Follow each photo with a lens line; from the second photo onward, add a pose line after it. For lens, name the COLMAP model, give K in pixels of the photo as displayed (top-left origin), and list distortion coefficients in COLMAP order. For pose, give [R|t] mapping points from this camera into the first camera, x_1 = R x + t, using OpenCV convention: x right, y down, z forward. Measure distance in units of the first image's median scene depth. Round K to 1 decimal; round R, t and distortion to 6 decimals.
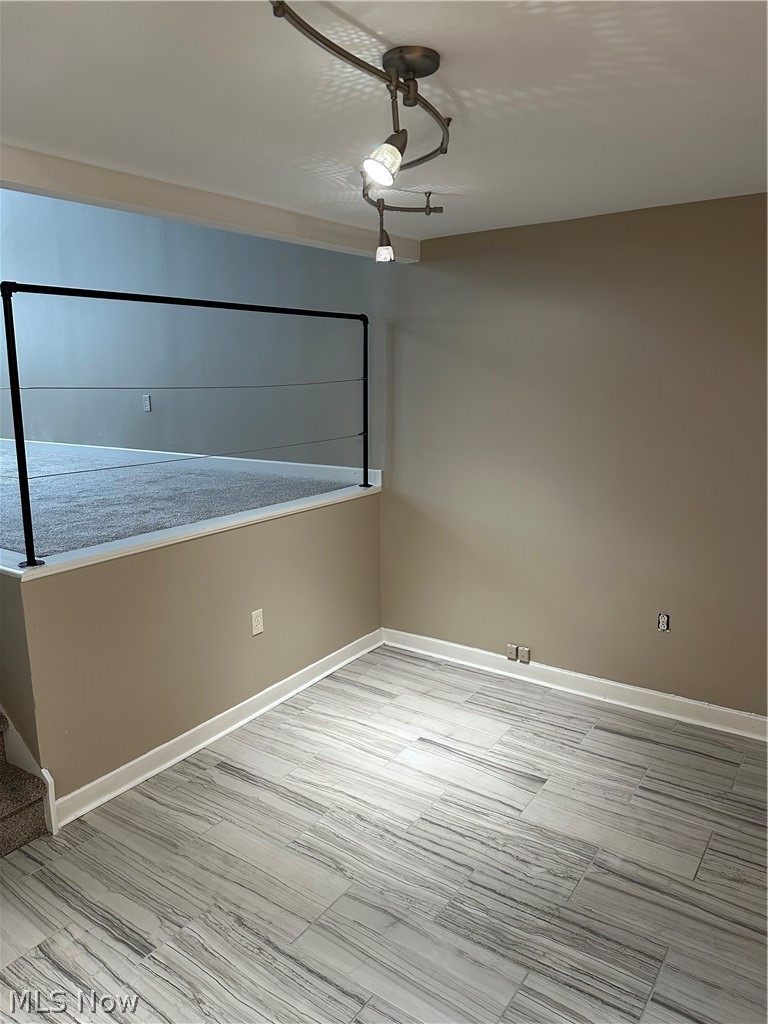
lens RADIAL K [[727.5, 0, 373.2], [0, 727.5, 511.0], [0, 0, 1]] dist [0.059062, -0.055577]
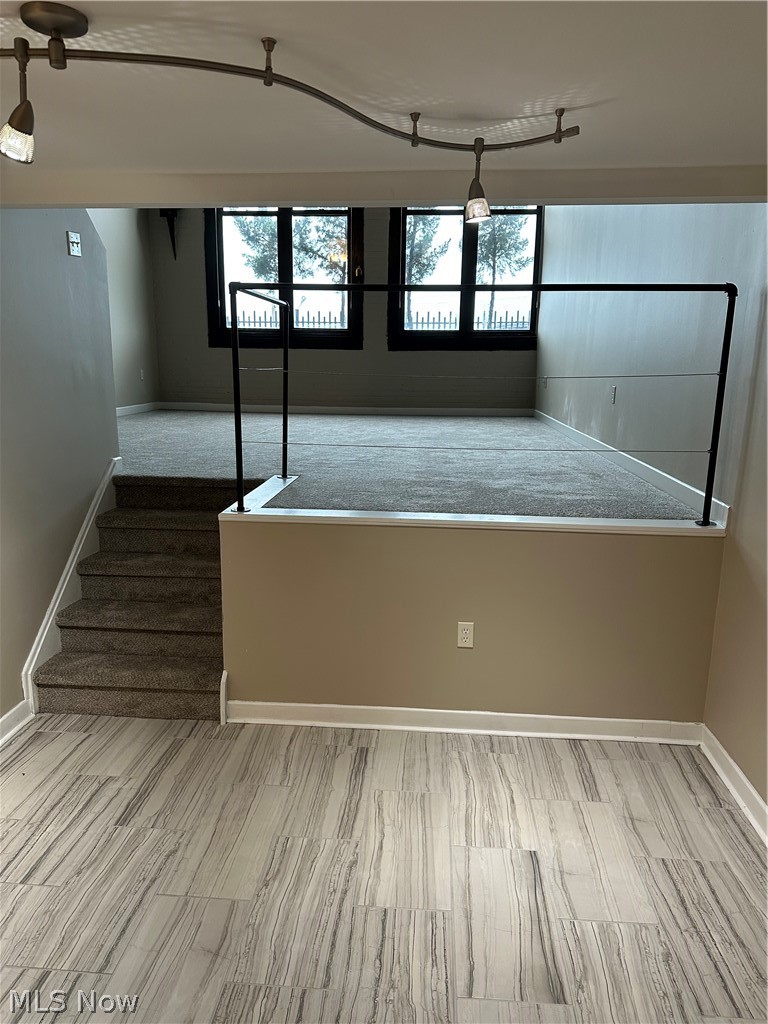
lens RADIAL K [[727.5, 0, 379.6], [0, 727.5, 503.9], [0, 0, 1]] dist [0.059062, -0.055577]
pose [[0.508101, 0.182995, -0.841633, 0.626746], [-0.190647, 0.976825, 0.097295, -0.090376], [0.839933, 0.111019, 0.531213, 0.485740]]
